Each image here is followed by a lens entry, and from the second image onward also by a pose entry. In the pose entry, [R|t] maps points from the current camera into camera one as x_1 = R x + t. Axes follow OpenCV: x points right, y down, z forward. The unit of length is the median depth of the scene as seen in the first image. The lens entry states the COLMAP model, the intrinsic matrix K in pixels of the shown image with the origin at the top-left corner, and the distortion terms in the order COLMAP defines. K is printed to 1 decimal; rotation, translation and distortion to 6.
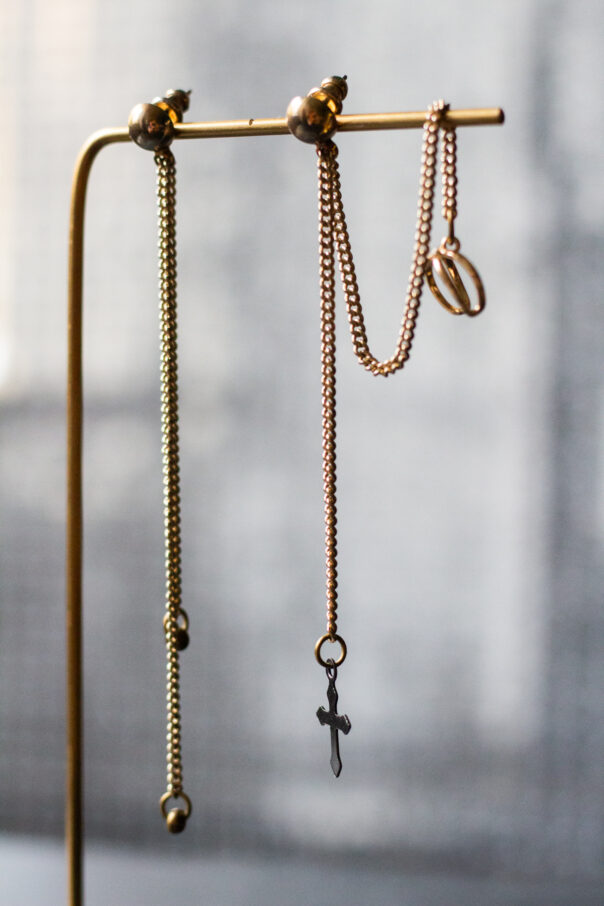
lens RADIAL K [[2689.4, 0, 302.0], [0, 2689.4, 453.0], [0, 0, 1]] dist [-0.152370, -1.441468]
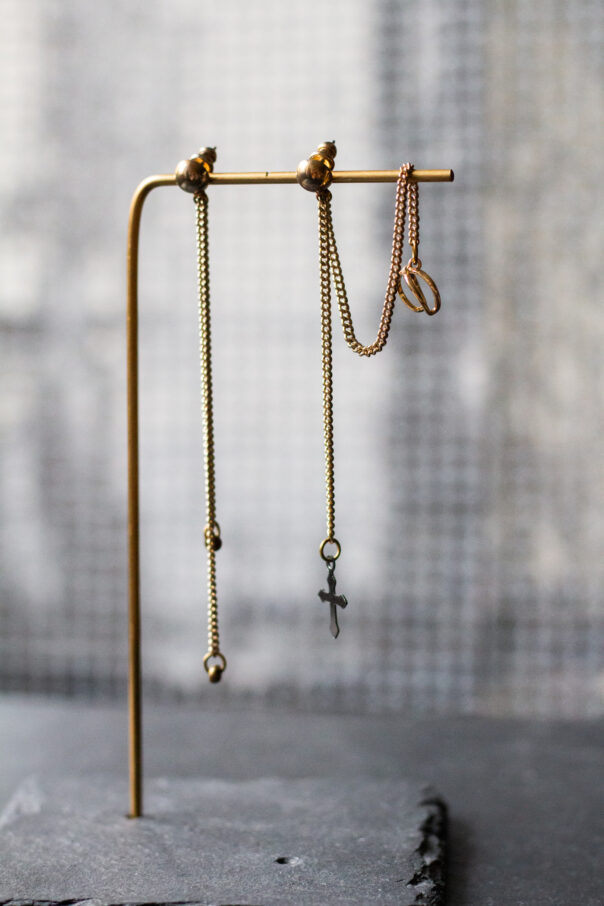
lens RADIAL K [[2689.4, 0, 302.0], [0, 2689.4, 453.0], [0, 0, 1]] dist [-0.152370, -1.441468]
pose [[0.995037, -0.019151, 0.097649, -0.142136], [0.014281, 0.998631, 0.050328, -0.049016], [-0.098480, -0.048684, 0.993948, -0.405977]]
